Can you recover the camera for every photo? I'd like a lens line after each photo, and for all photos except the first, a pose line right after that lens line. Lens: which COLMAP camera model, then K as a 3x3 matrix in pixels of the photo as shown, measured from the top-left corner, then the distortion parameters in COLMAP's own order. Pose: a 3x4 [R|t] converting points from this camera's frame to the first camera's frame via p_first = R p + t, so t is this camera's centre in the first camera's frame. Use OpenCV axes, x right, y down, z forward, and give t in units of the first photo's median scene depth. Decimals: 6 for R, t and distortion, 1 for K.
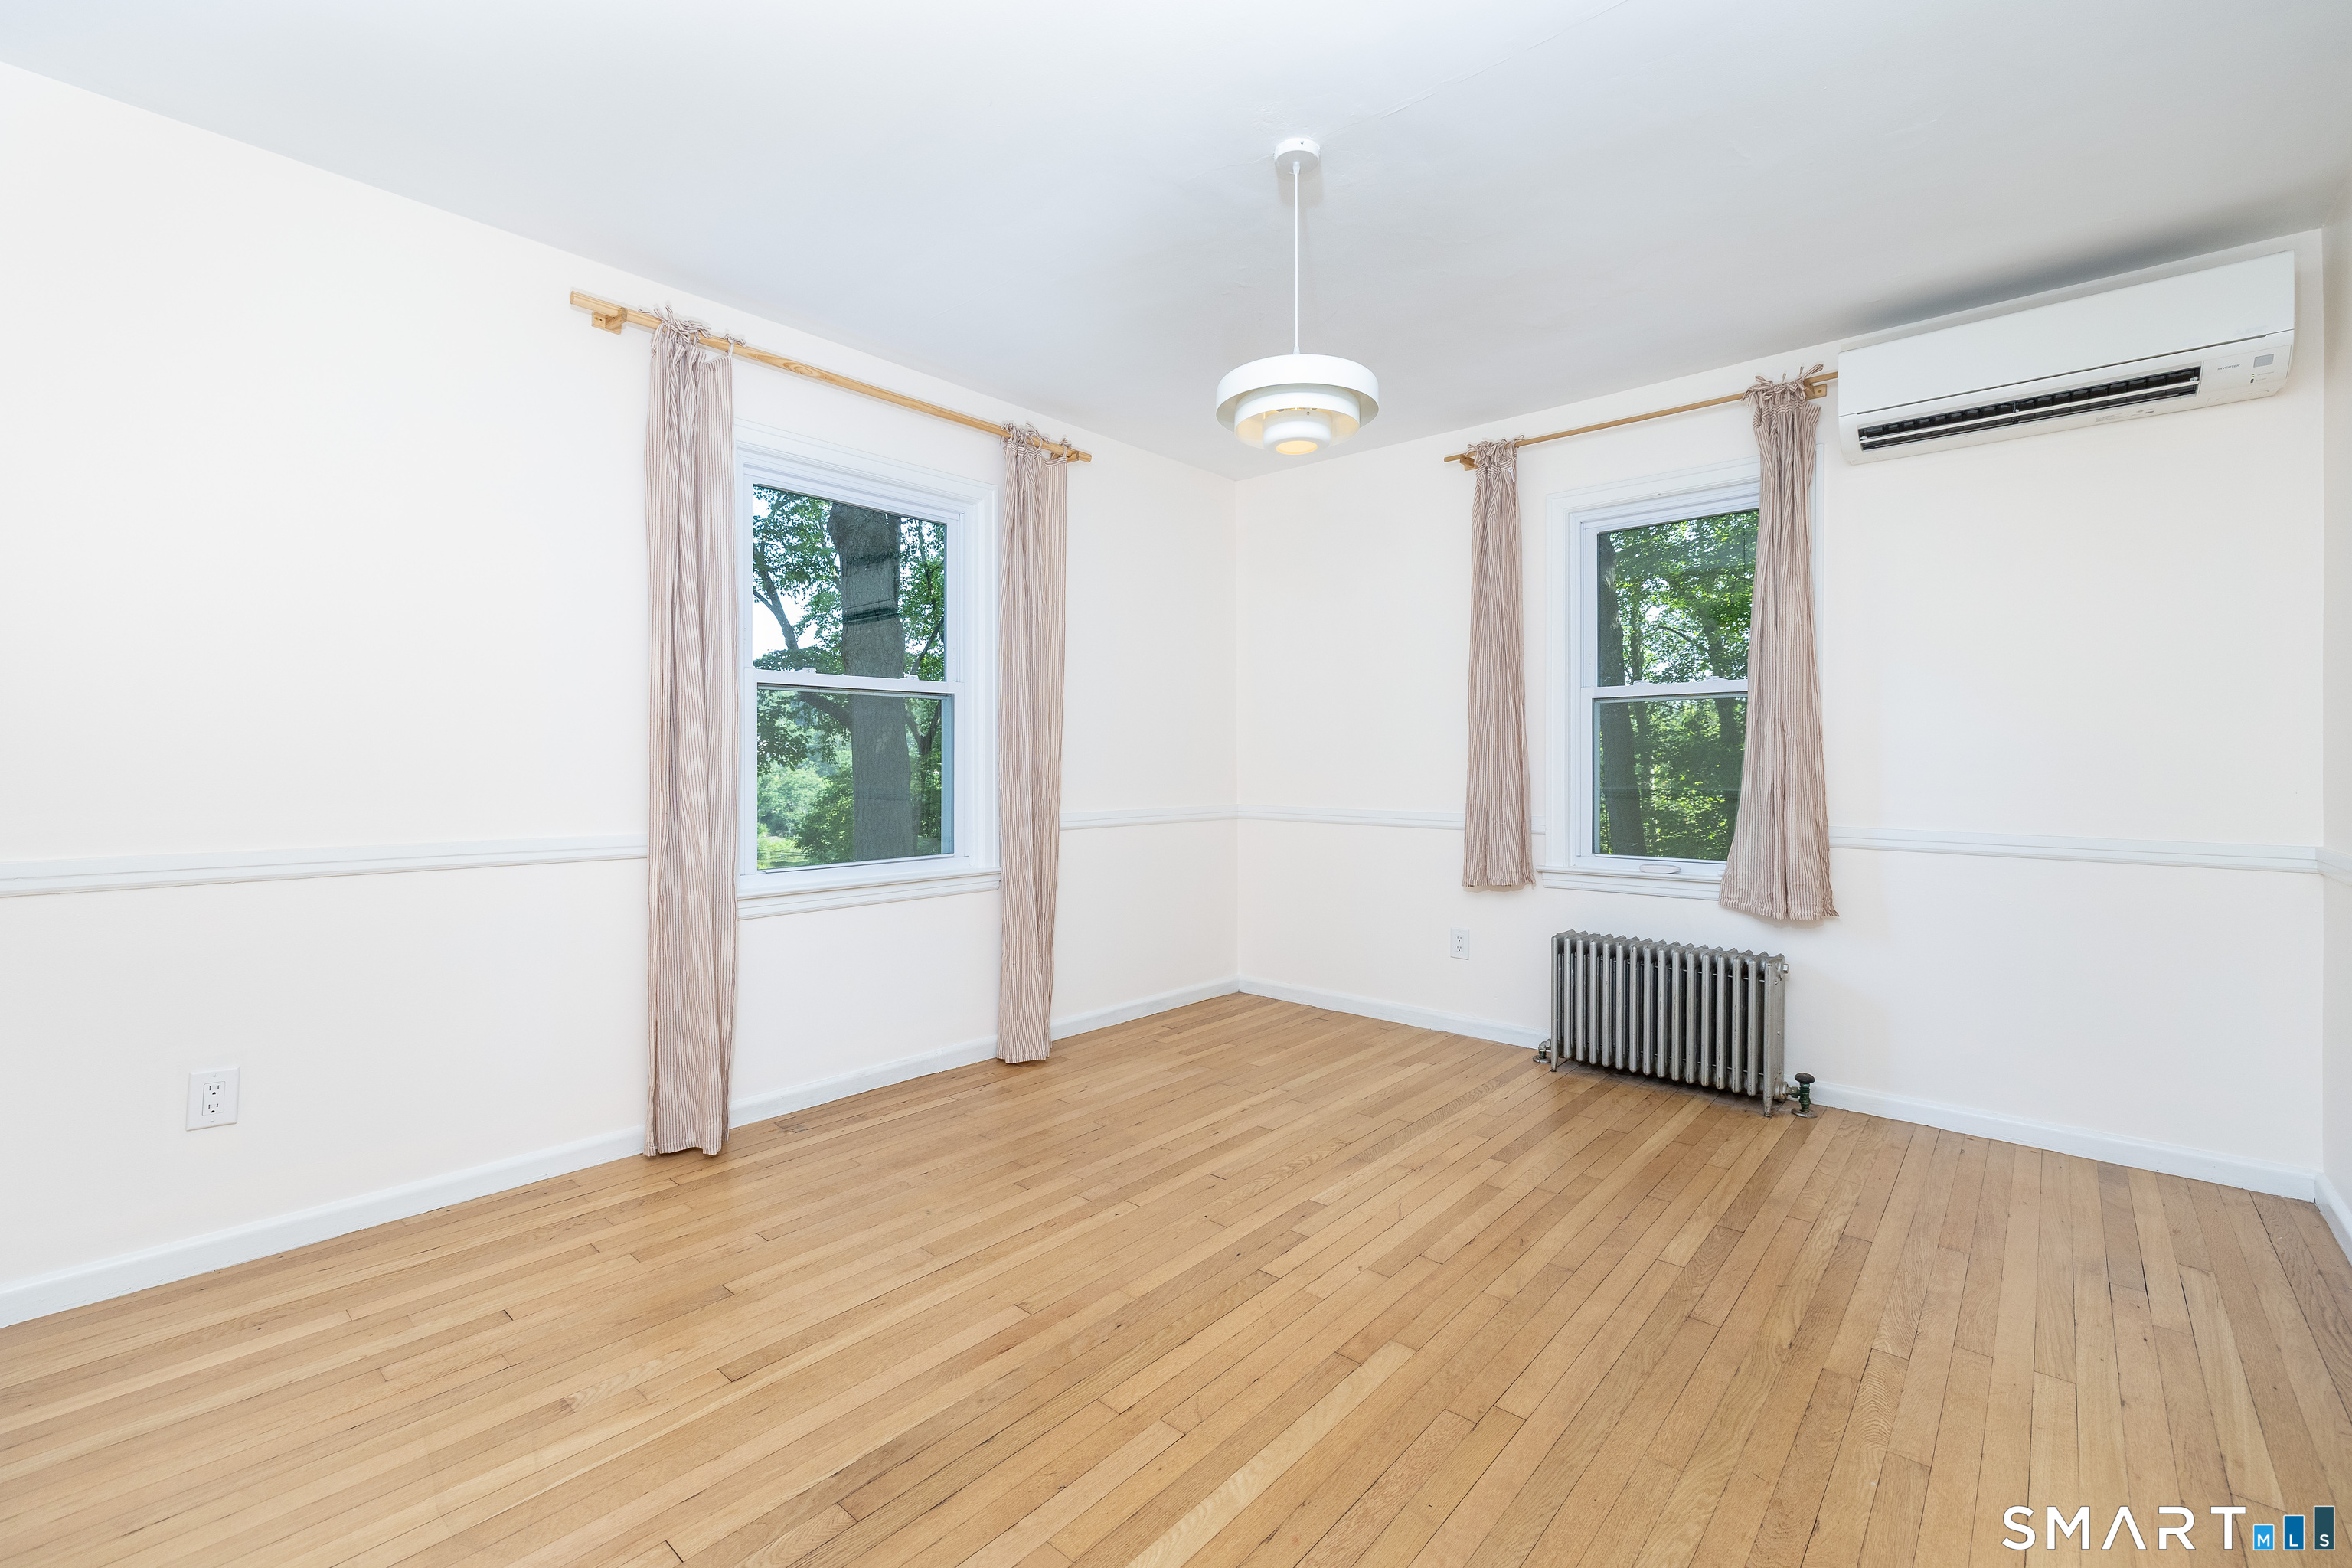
lens RADIAL K [[1003.9, 0, 1173.5], [0, 1003.9, 772.3], [0, 0, 1]] dist [0.001842, -0.000347]
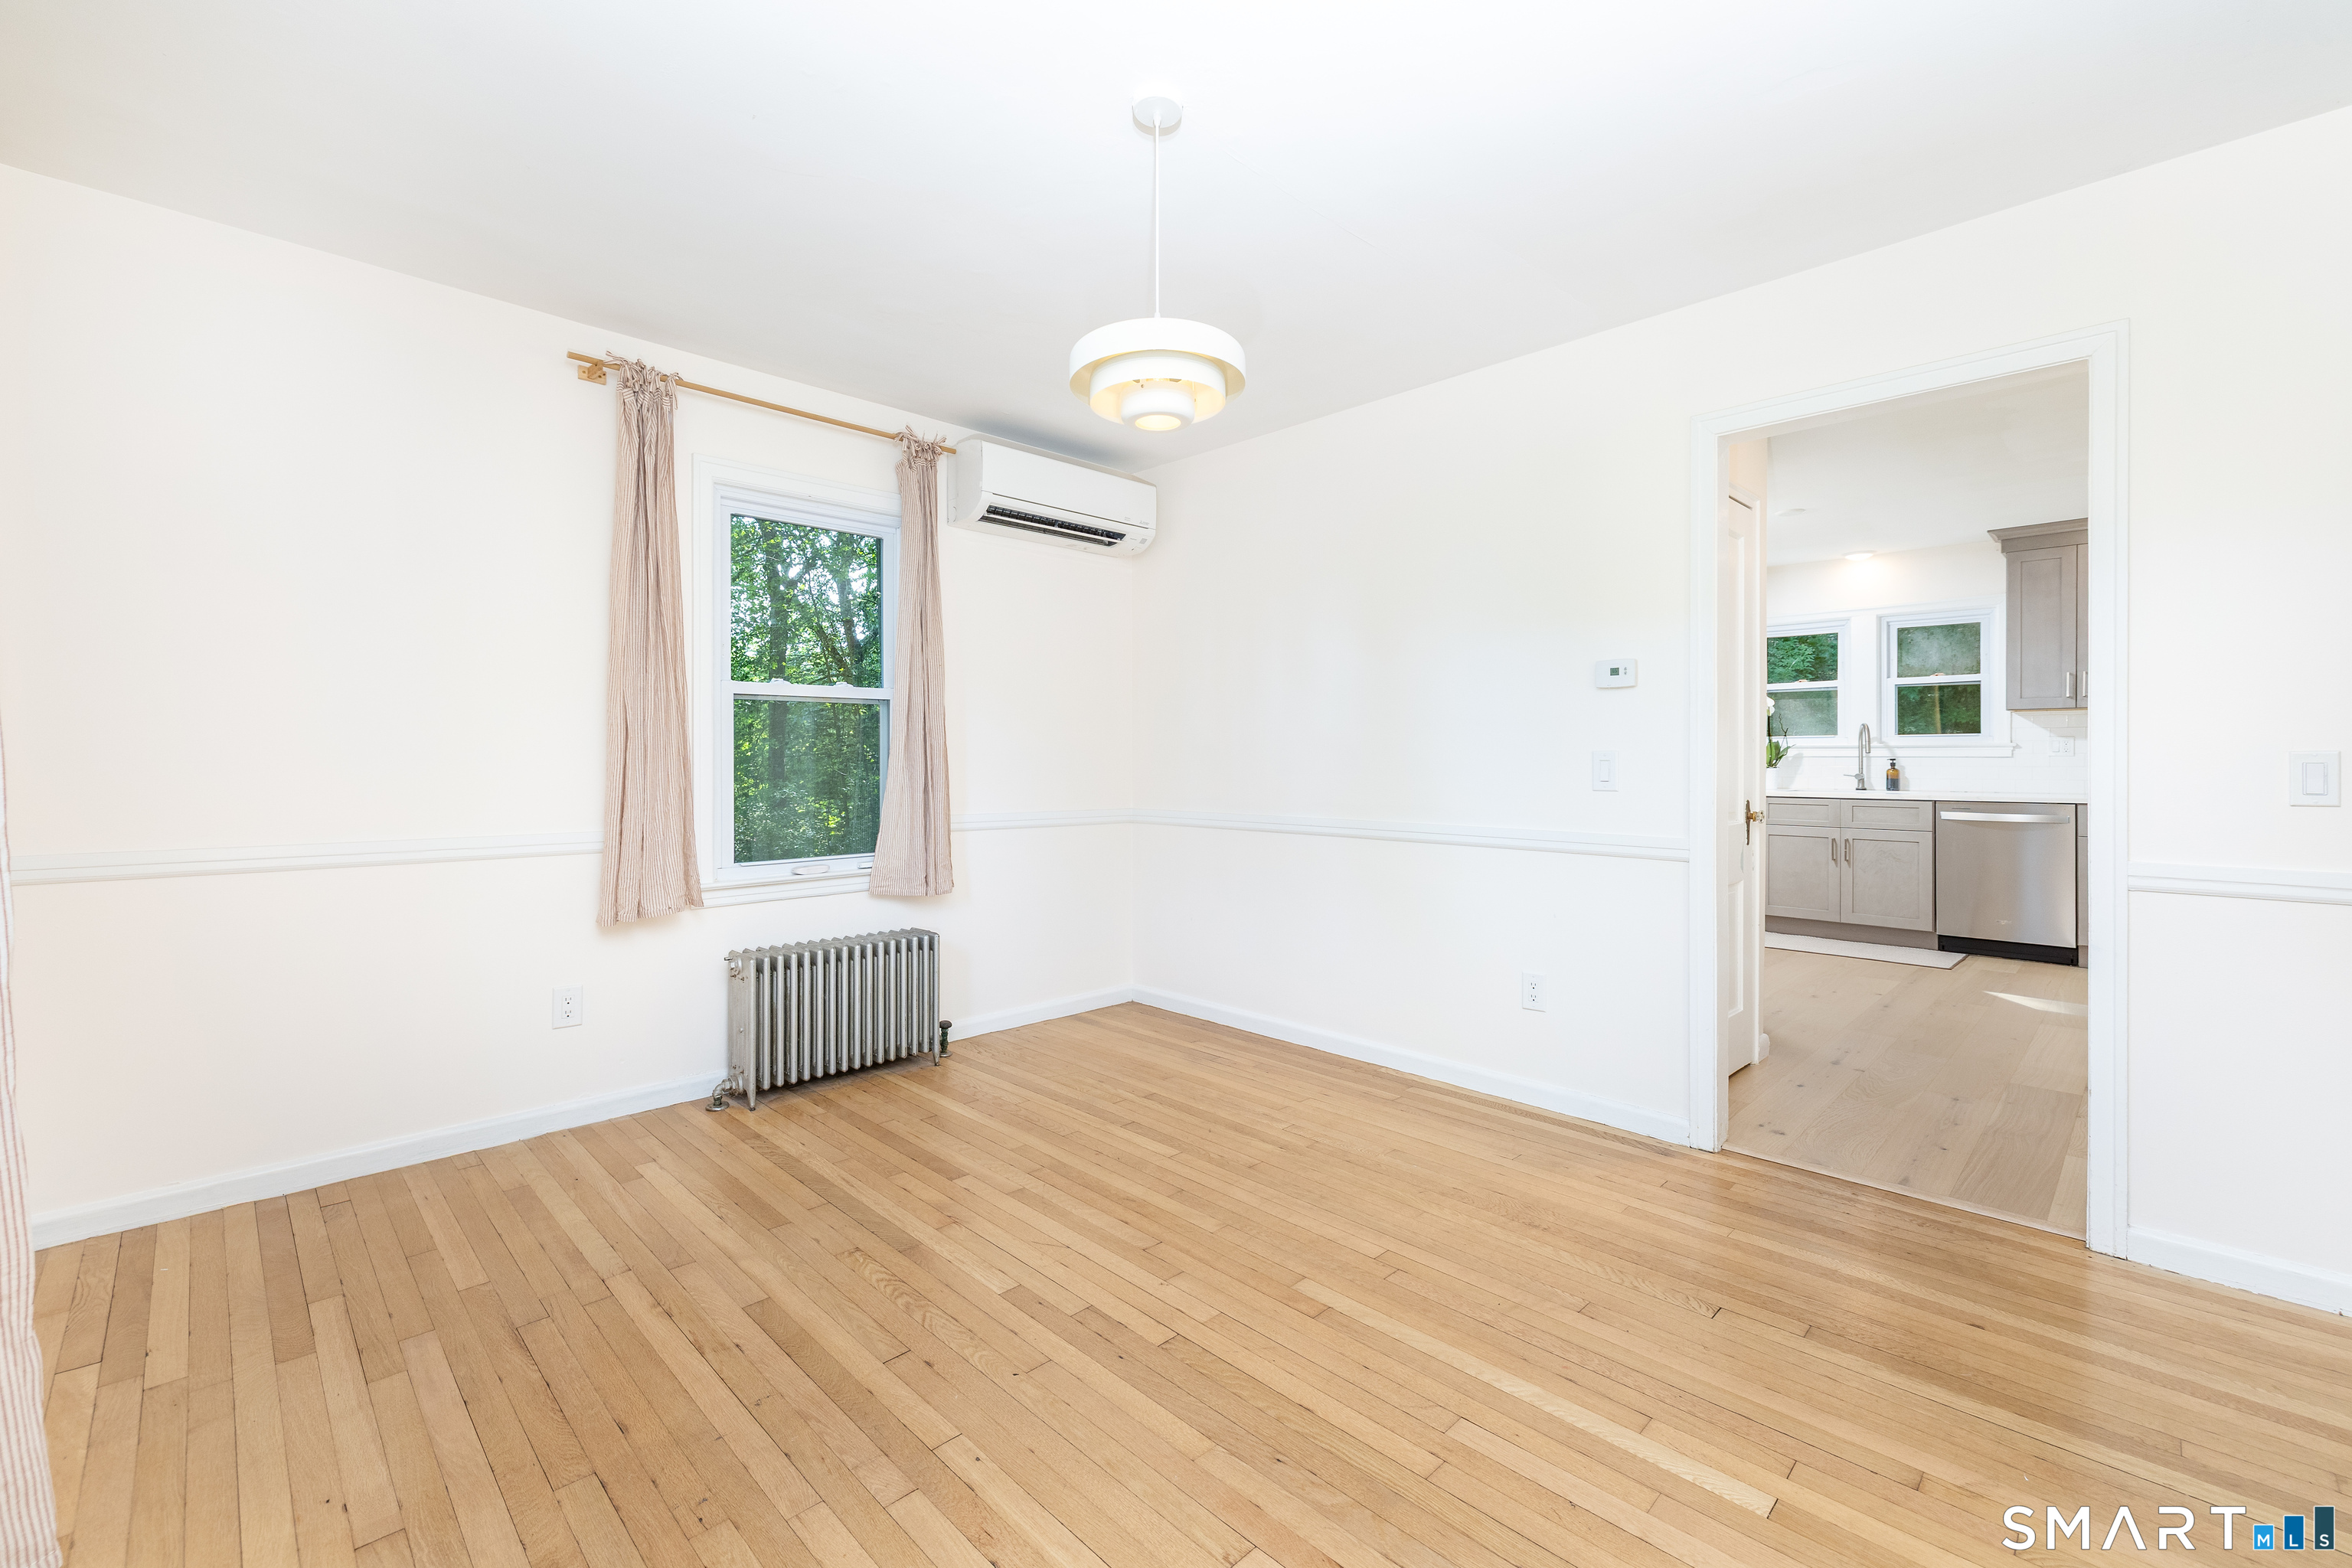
lens RADIAL K [[982.8, 0, 1185.9], [0, 982.8, 755.4], [0, 0, 1]] dist [-0.004006, -0.000437]
pose [[0.062846, 0.004320, 0.998014, -0.542004], [0.009986, 0.999938, -0.004957, -0.009760], [-0.997973, 0.010278, 0.062799, 0.648379]]
